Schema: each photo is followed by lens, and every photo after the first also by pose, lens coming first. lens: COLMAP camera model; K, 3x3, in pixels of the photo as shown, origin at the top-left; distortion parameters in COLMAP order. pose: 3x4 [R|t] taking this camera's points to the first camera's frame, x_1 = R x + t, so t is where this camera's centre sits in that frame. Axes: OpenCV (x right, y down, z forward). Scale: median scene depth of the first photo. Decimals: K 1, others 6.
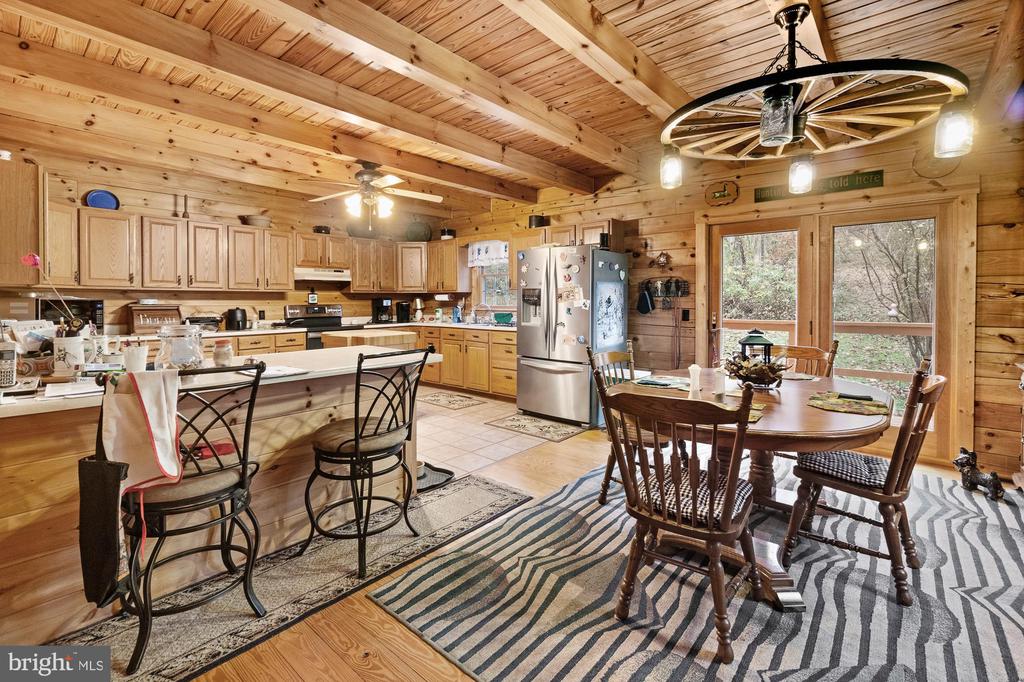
lens RADIAL K [[454.6, 0, 507.3], [0, 454.6, 304.3], [0, 0, 1]] dist [-0.000838, -0.000275]
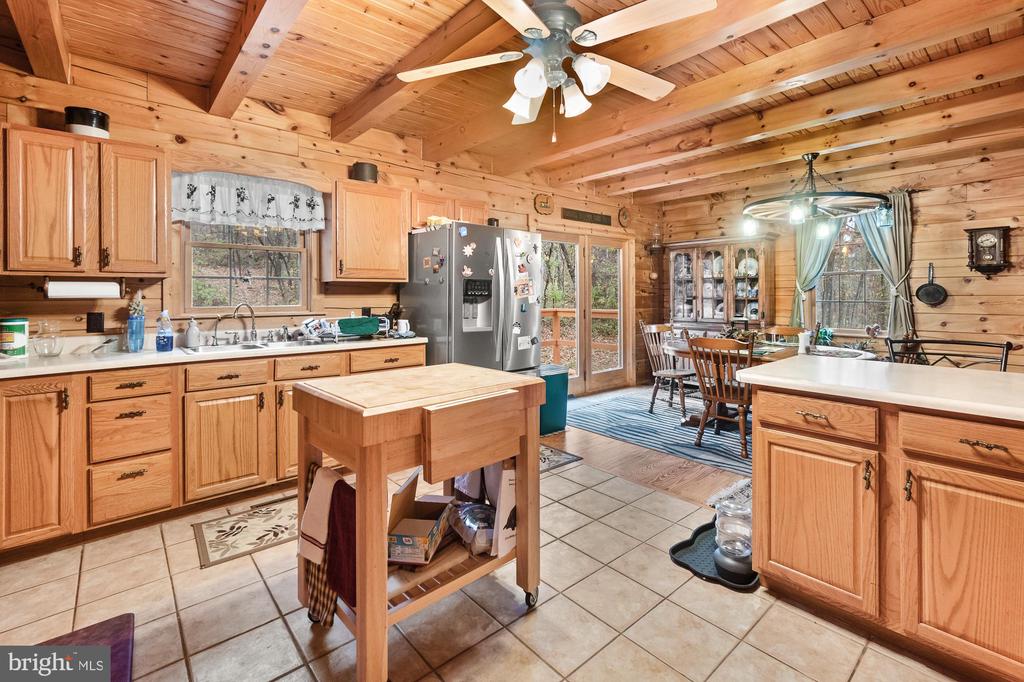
lens RADIAL K [[457.3, 0, 512.8], [0, 457.3, 291.8], [0, 0, 1]] dist [-0.002958, -0.000120]
pose [[0.136923, 0.005281, 0.990568, -0.547936], [0.011954, 0.999904, -0.006983, -0.007552], [-0.990510, 0.012797, 0.136847, 0.708027]]
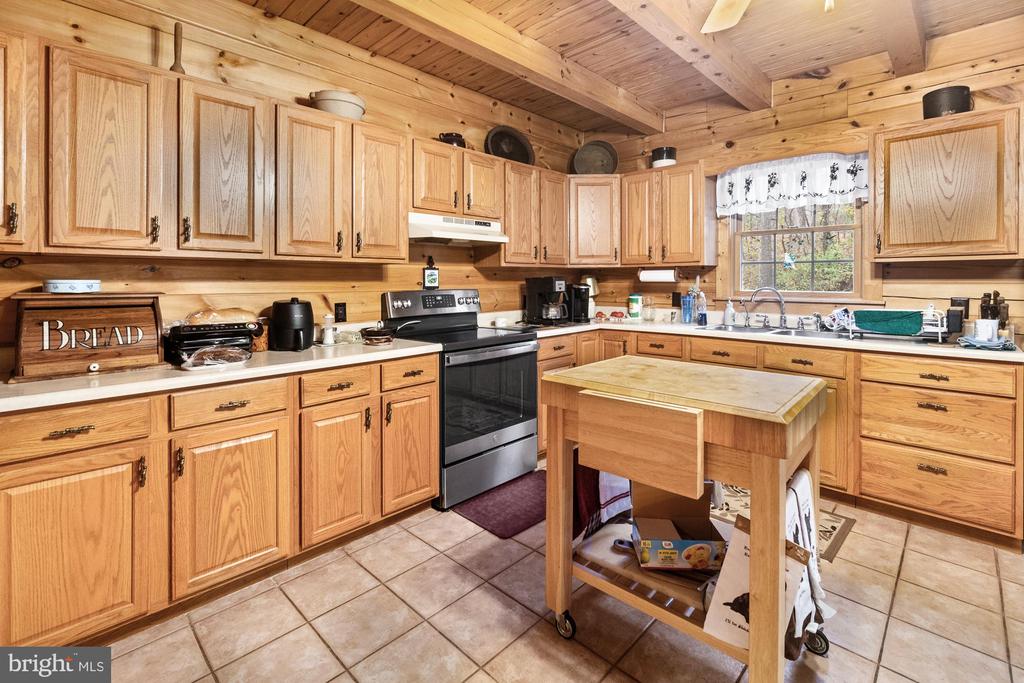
lens RADIAL K [[467.3, 0, 509.5], [0, 467.3, 276.4], [0, 0, 1]] dist [0.000244, 0.000001]
pose [[0.998164, -0.001121, -0.060562, -0.333734], [0.000088, 0.999854, -0.017063, -0.005753], [0.060572, 0.017026, 0.998019, 0.522471]]
